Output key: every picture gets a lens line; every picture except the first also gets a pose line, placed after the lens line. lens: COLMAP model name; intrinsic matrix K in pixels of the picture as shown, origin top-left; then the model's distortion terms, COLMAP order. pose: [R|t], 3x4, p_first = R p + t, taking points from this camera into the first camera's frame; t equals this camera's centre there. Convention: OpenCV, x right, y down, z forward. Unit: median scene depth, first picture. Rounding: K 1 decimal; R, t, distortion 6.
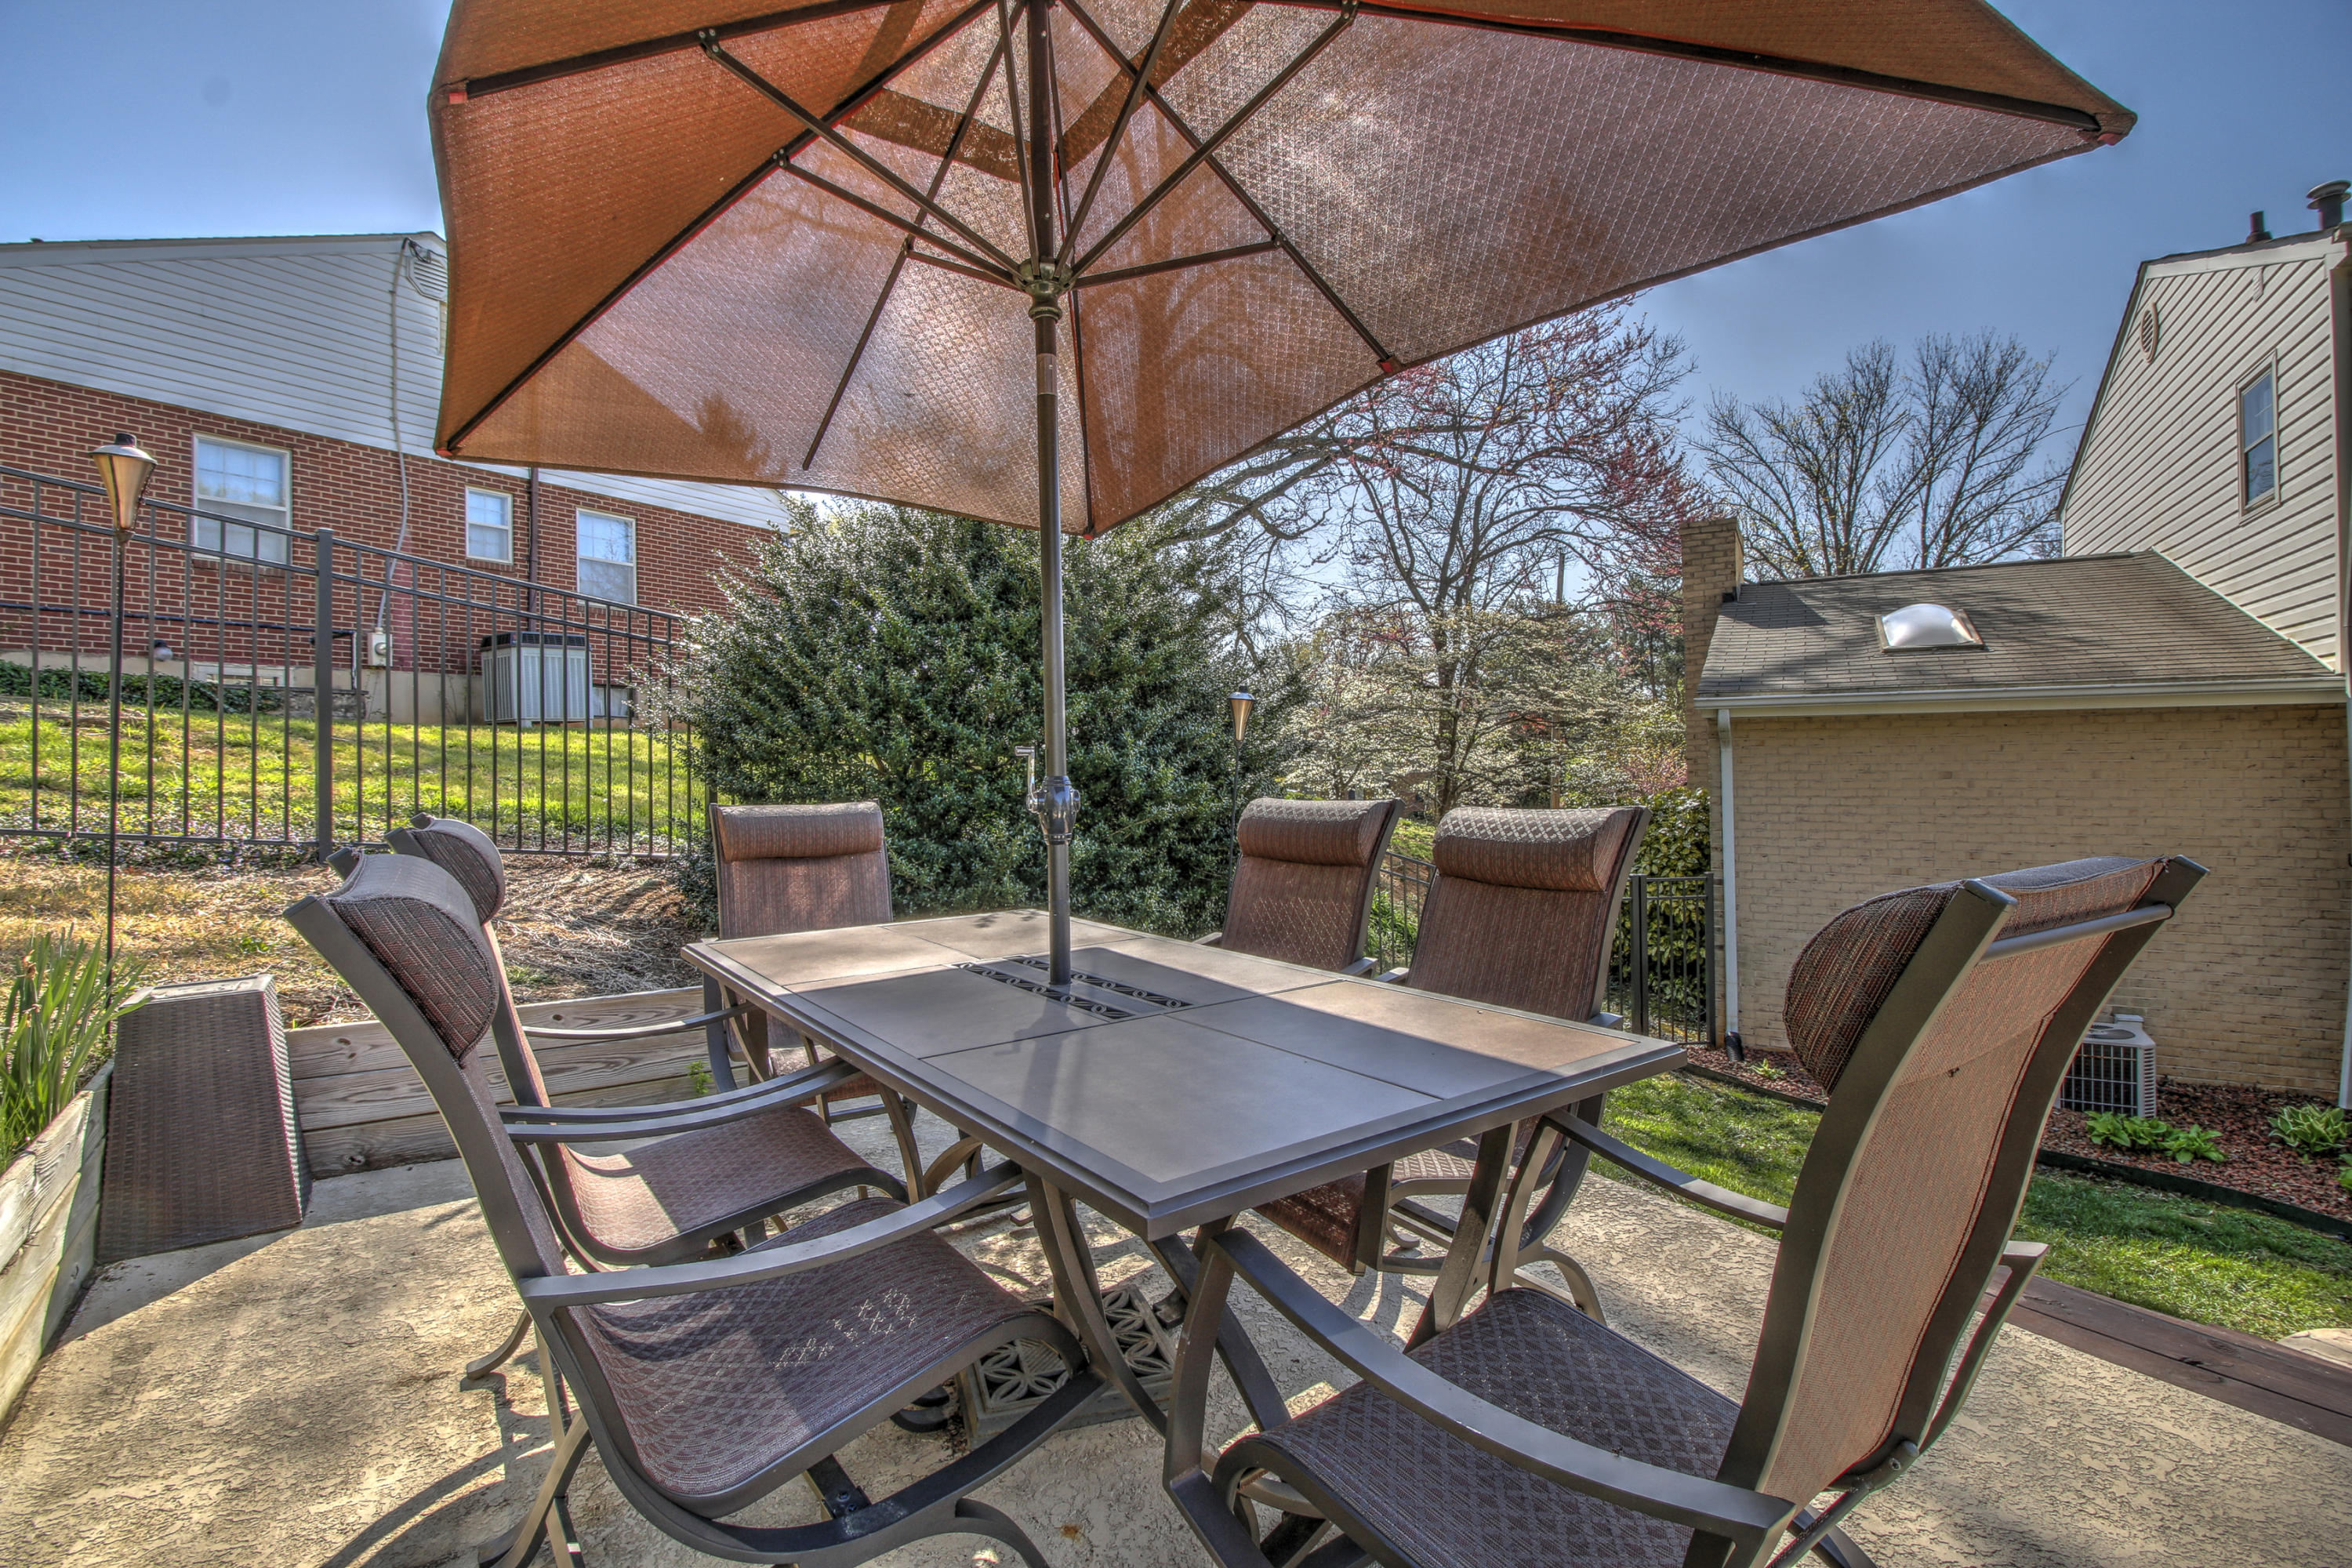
lens RADIAL K [[1081.7, 0, 1170.9], [0, 1081.7, 766.6], [0, 0, 1]] dist [-0.002032, -0.011280]
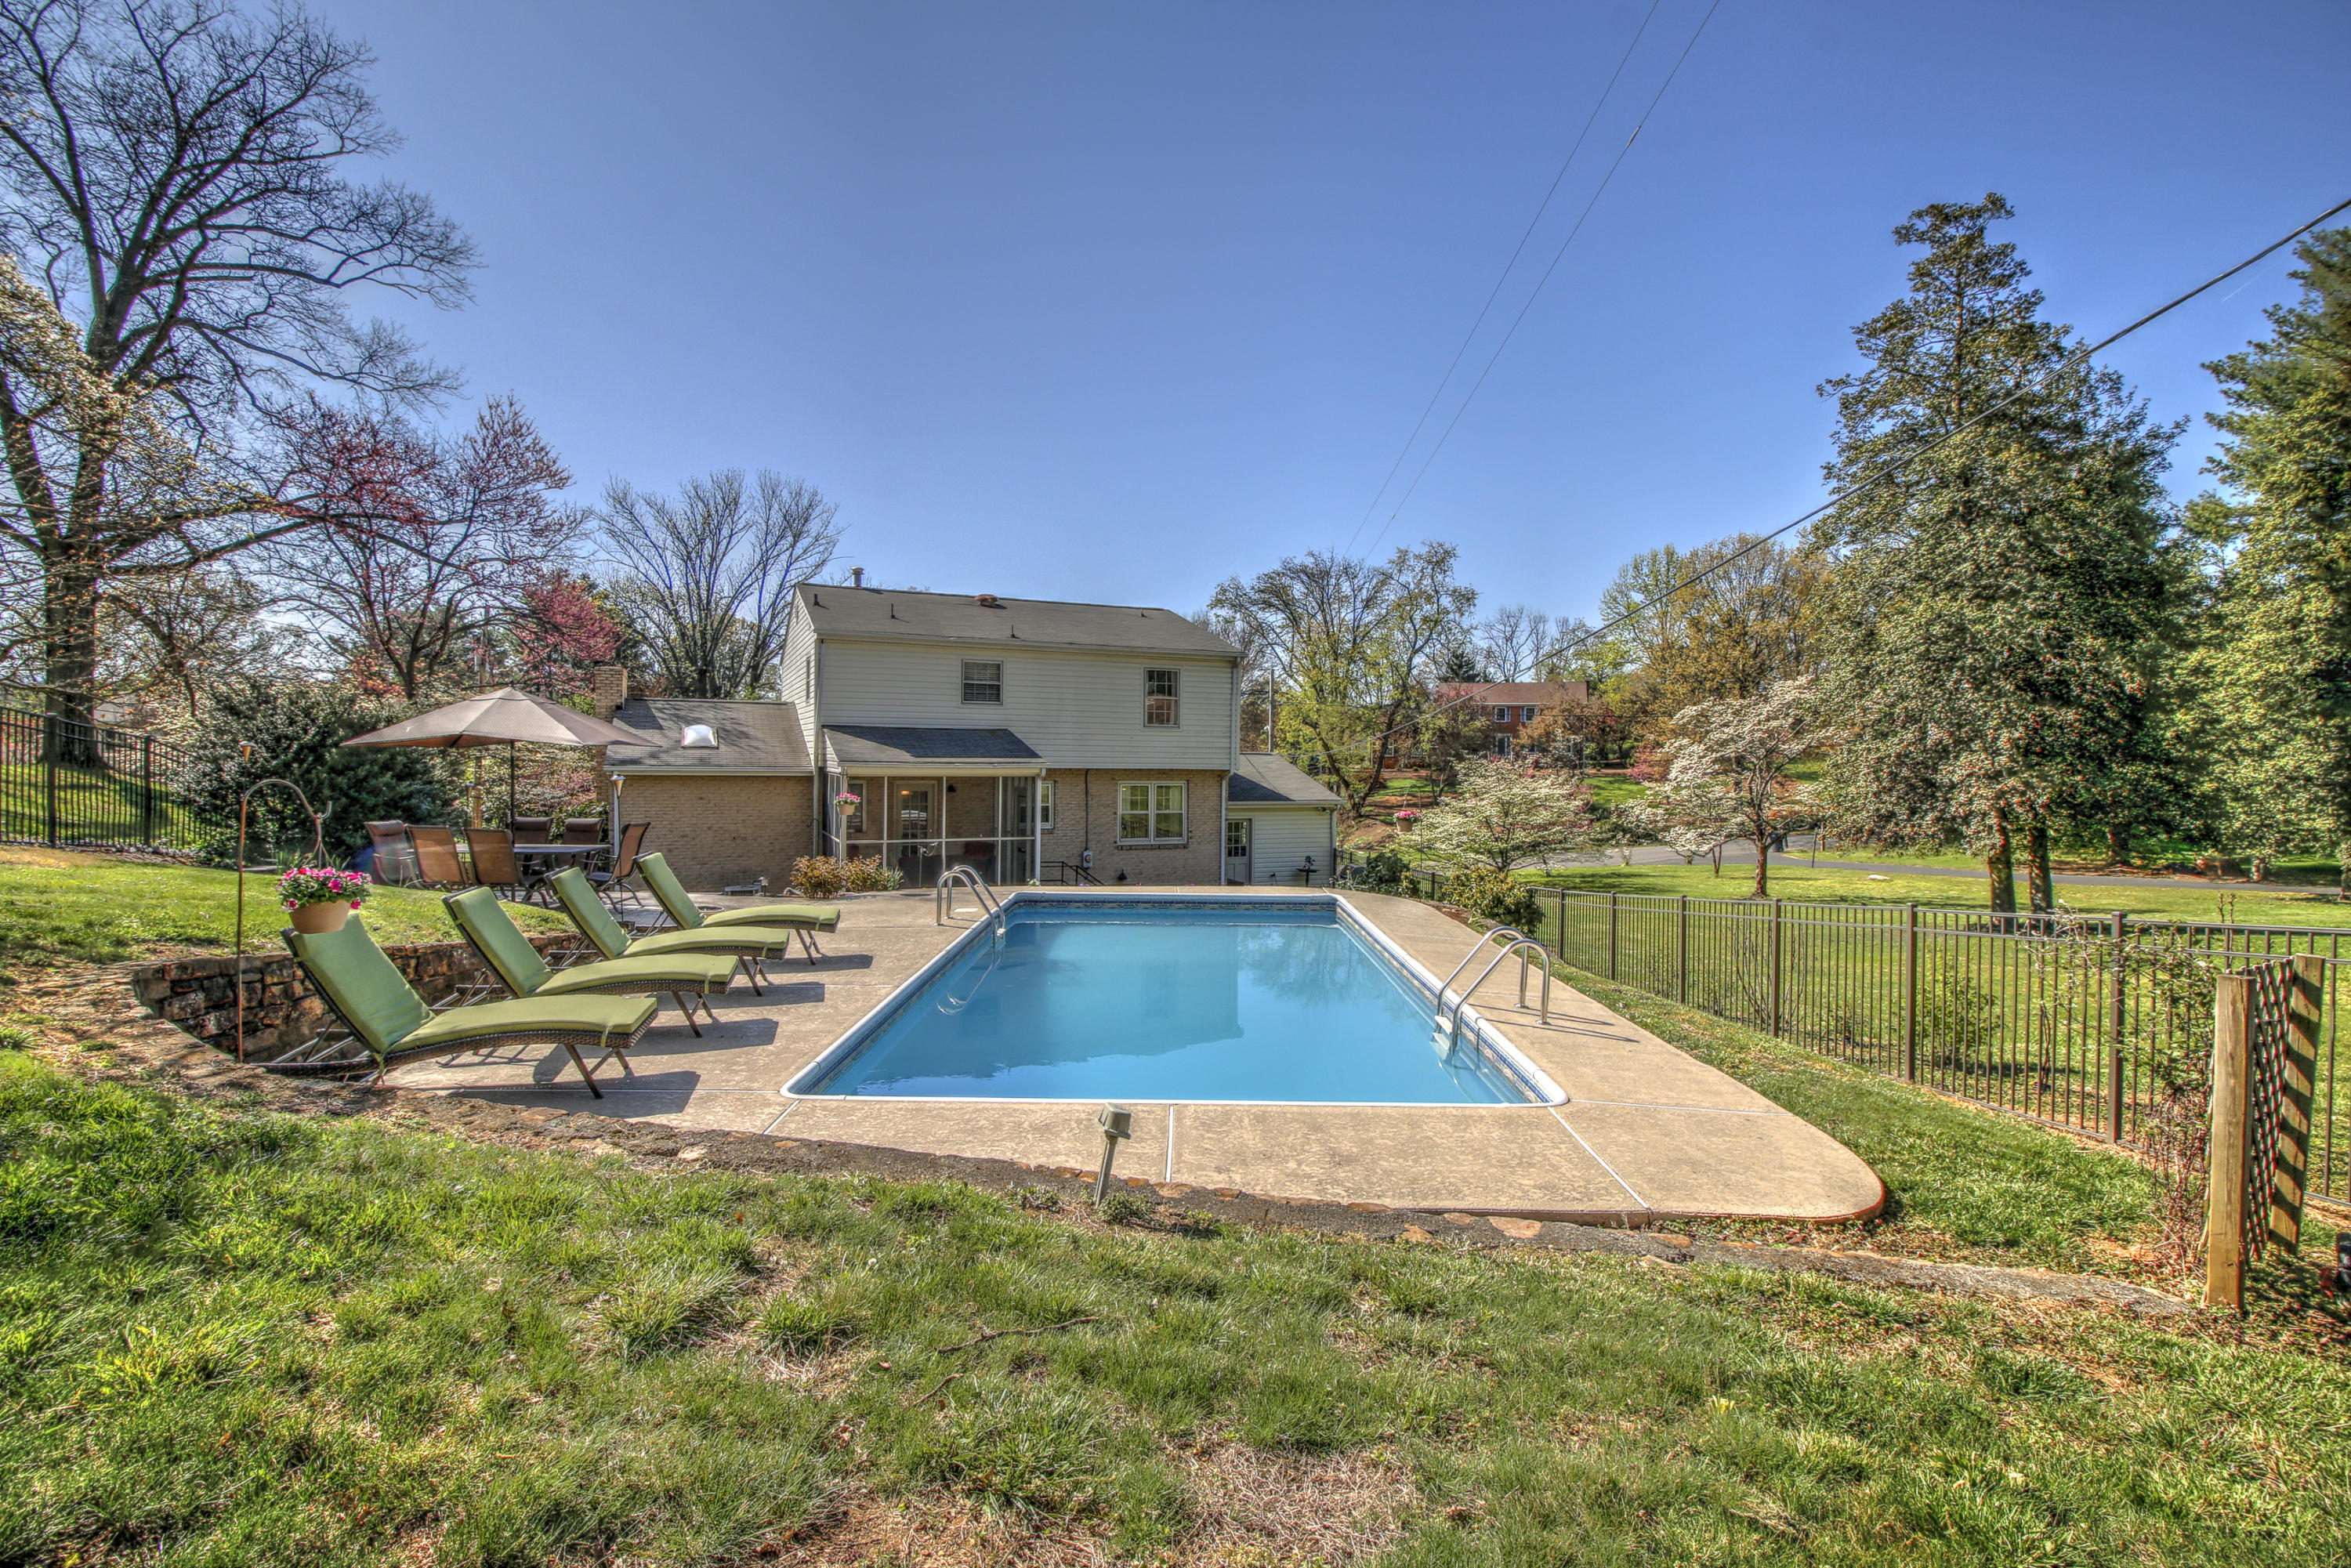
lens RADIAL K [[1081.2, 0, 1170.4], [0, 1081.2, 766.6], [0, 0, 1]] dist [-0.002032, -0.011280]
pose [[0.584457, 0.013059, 0.811320, -0.134689], [-0.017258, 0.999844, -0.003661, -0.014749], [-0.811241, -0.011862, 0.584591, -0.272416]]
